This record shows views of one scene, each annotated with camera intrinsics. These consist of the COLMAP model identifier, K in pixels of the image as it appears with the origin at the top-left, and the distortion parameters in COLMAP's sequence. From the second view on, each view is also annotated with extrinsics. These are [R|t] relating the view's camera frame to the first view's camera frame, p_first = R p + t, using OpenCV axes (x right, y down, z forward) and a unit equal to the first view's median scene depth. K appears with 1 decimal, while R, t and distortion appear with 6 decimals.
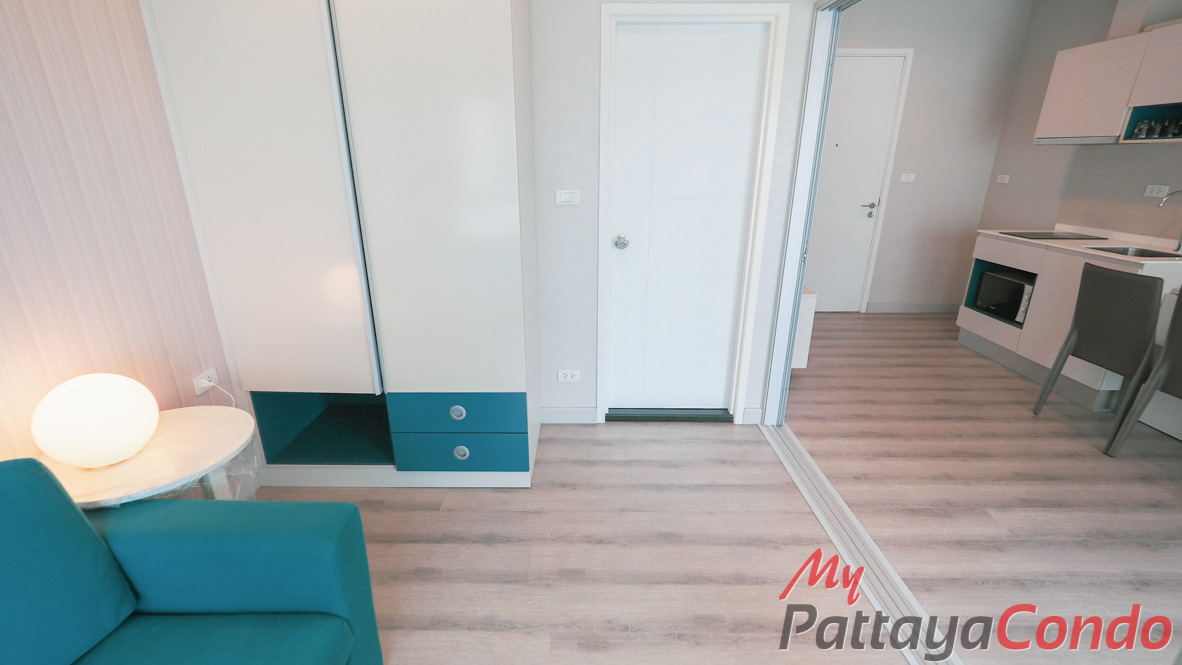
lens RADIAL K [[504.1, 0, 577.2], [0, 504.1, 329.9], [0, 0, 1]] dist [-0.023066, 0.005298]
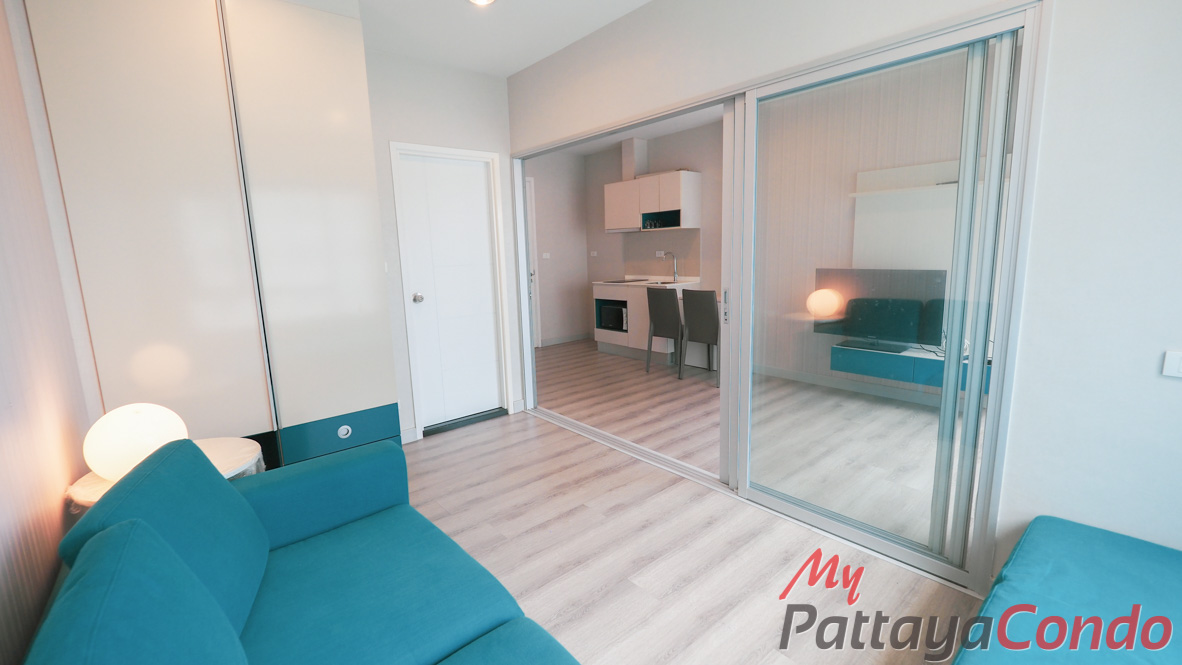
lens RADIAL K [[494.0, 0, 580.7], [0, 494.0, 330.3], [0, 0, 1]] dist [0.001864, -0.000418]
pose [[0.754546, -0.127659, 0.643711, -0.422155], [0.244390, 0.965003, -0.095093, 0.138678], [-0.609044, 0.229068, 0.759337, -0.270727]]
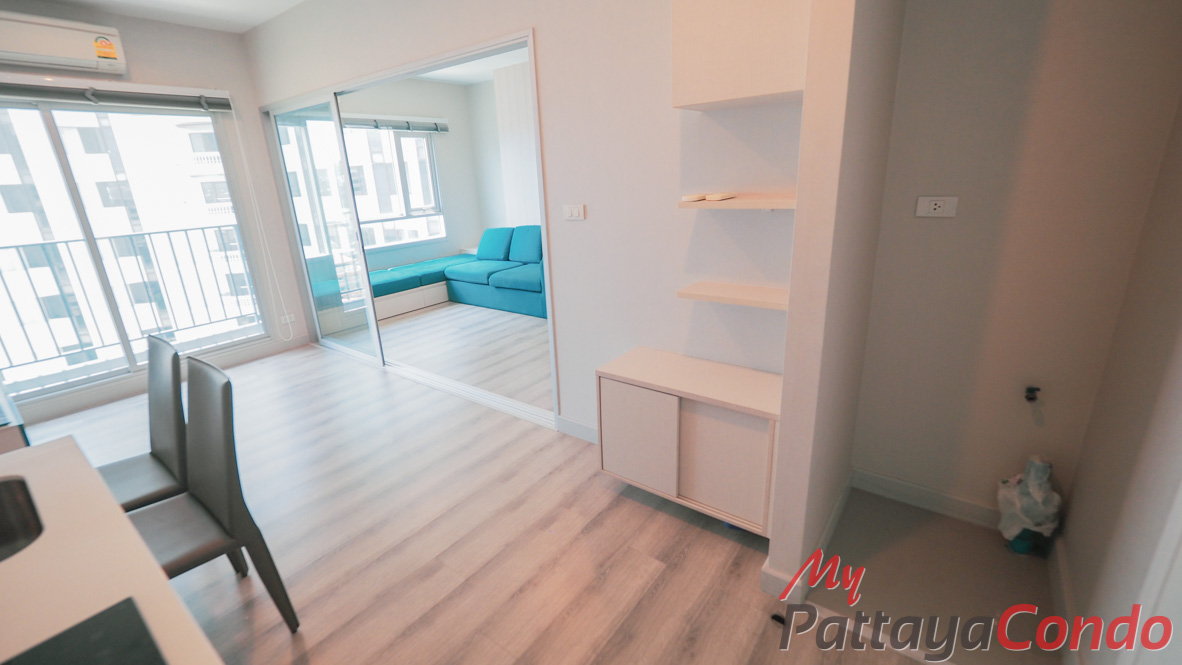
lens RADIAL K [[494.0, 0, 580.7], [0, 494.0, 330.3], [0, 0, 1]] dist [0.001864, -0.000418]
pose [[-0.594130, 0.274647, -0.756028, 1.098674], [-0.220637, 0.848207, 0.481523, -0.488234], [0.773517, 0.452895, -0.443348, 1.397678]]
